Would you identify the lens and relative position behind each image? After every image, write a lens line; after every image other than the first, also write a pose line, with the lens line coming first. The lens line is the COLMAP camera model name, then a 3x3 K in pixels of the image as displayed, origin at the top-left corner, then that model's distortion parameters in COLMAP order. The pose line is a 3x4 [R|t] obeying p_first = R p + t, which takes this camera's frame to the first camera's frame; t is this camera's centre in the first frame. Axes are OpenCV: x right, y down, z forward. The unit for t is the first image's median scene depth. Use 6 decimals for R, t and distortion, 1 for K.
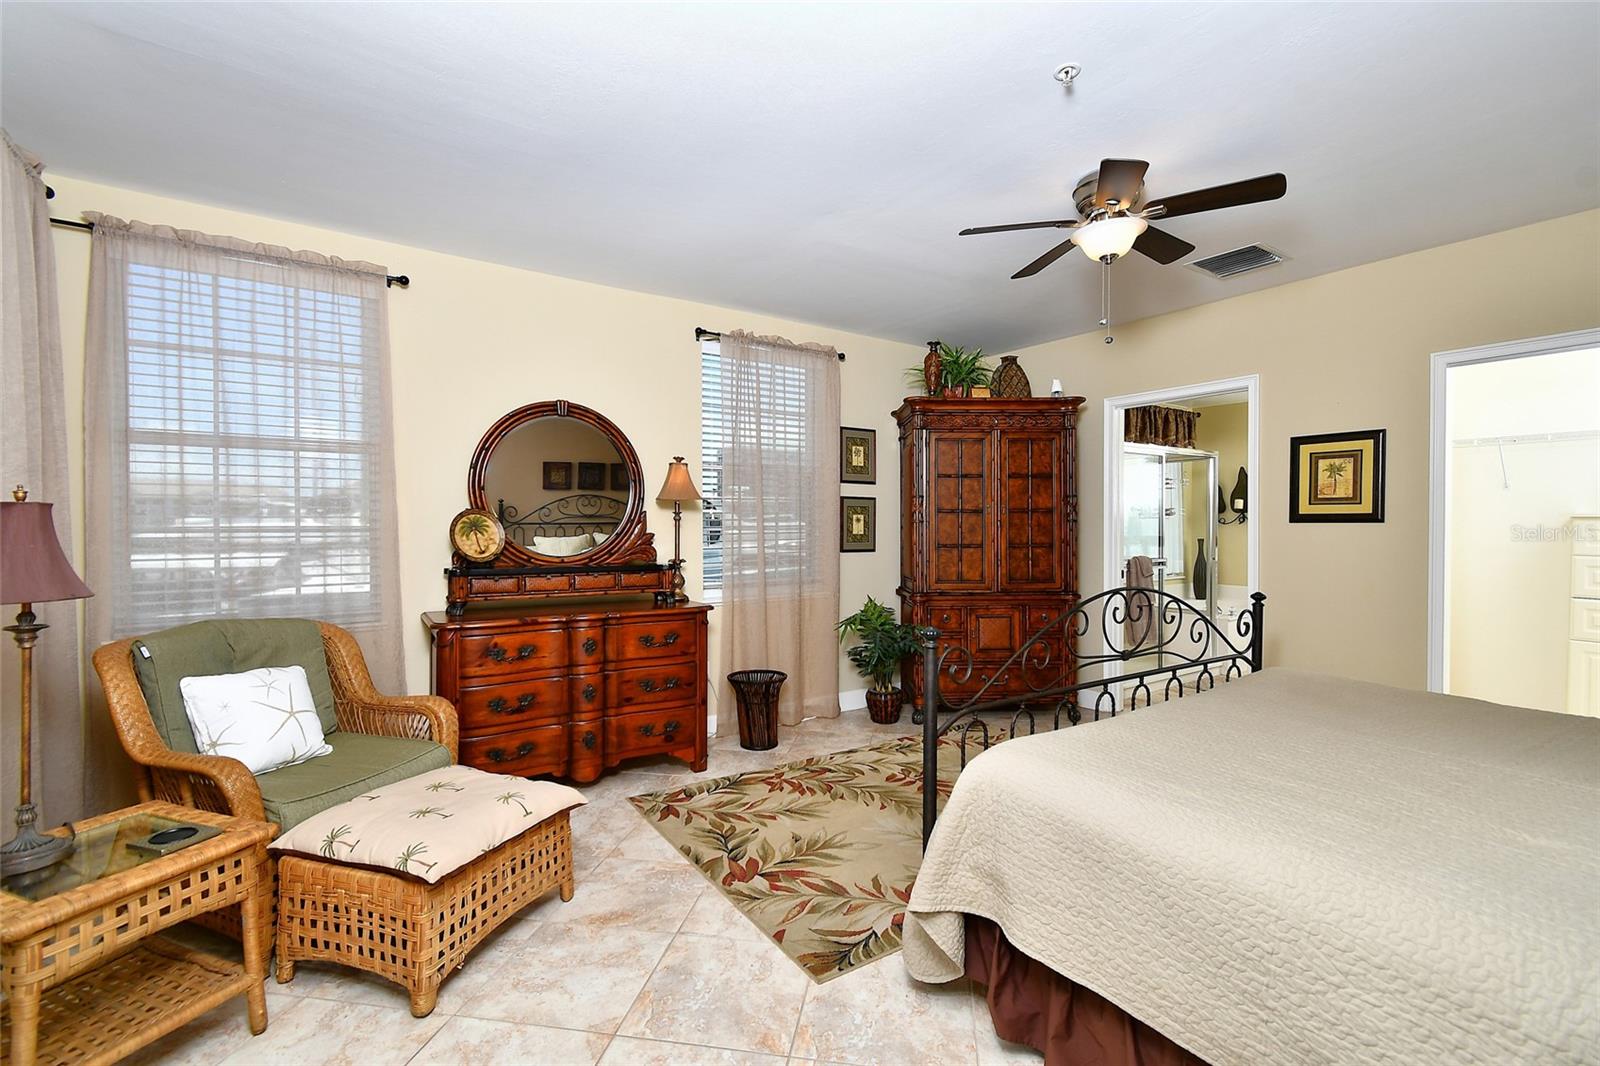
lens RADIAL K [[711.9, 0, 797.9], [0, 711.9, 529.2], [0, 0, 1]] dist [-0.000610, -0.000270]
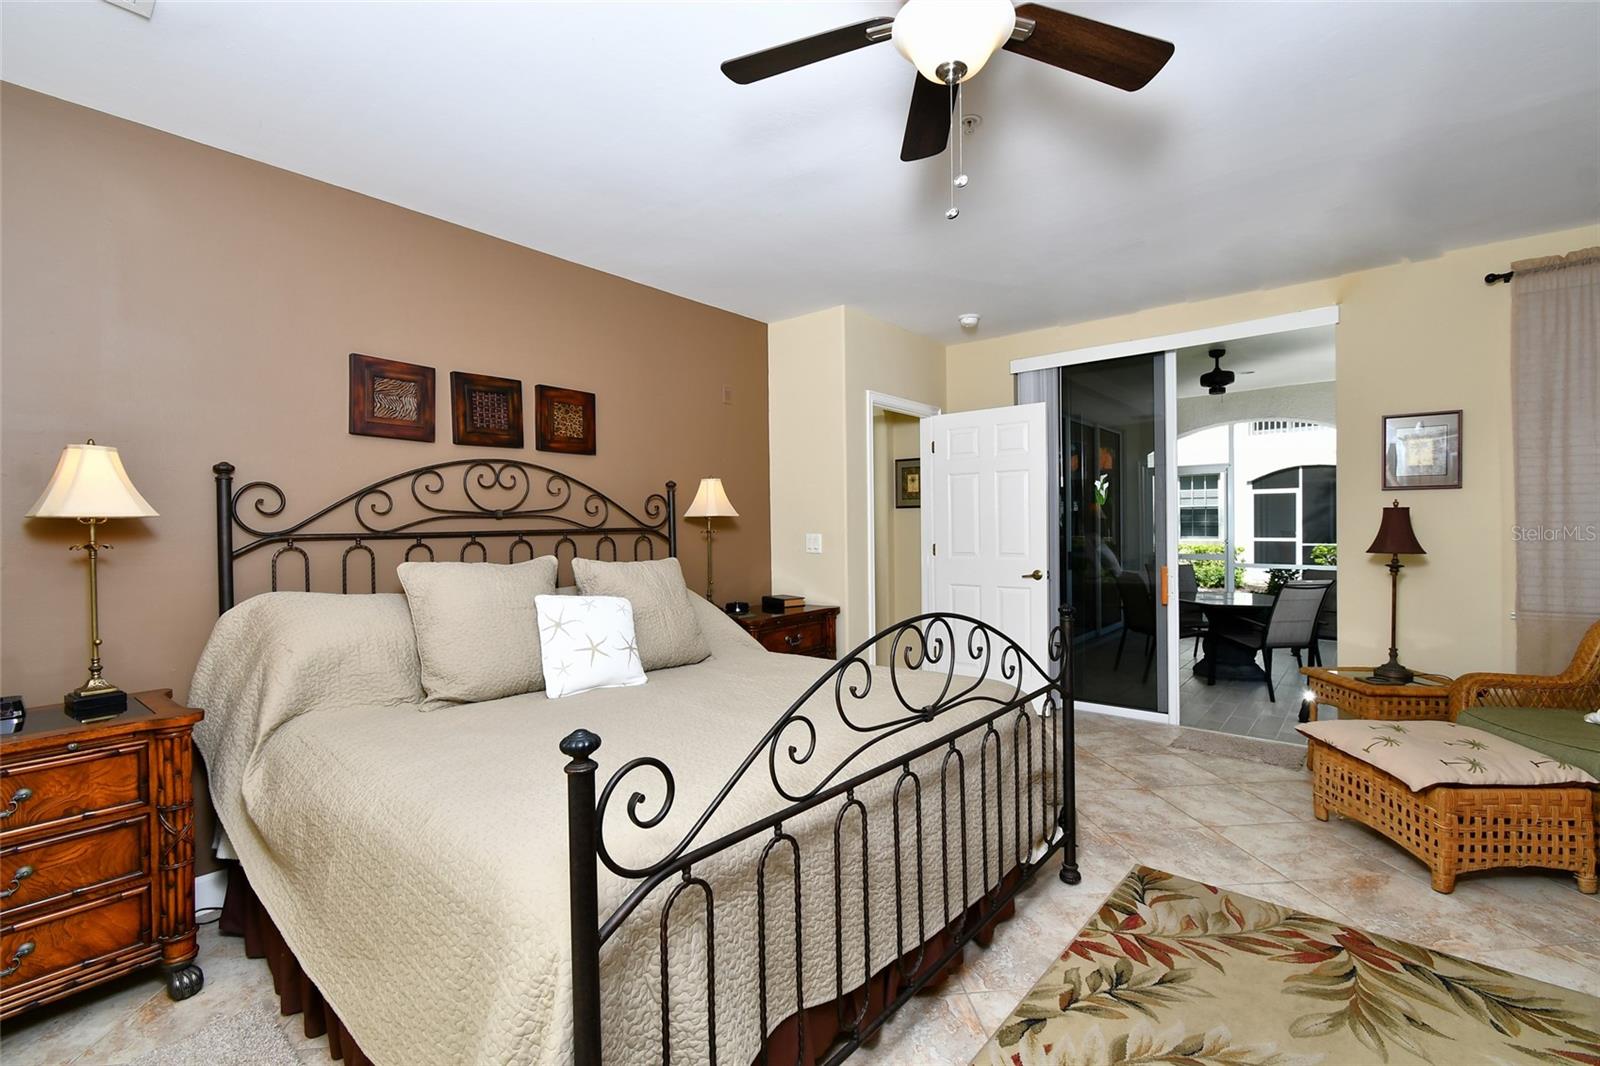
lens RADIAL K [[711.9, 0, 799.2], [0, 711.9, 531.0], [0, 0, 1]] dist [-0.000610, -0.000270]
pose [[-0.963814, 0.016440, -0.266068, 0.807779], [0.014223, 0.999846, 0.010260, -0.010793], [0.266196, 0.006105, -0.963900, 1.732559]]
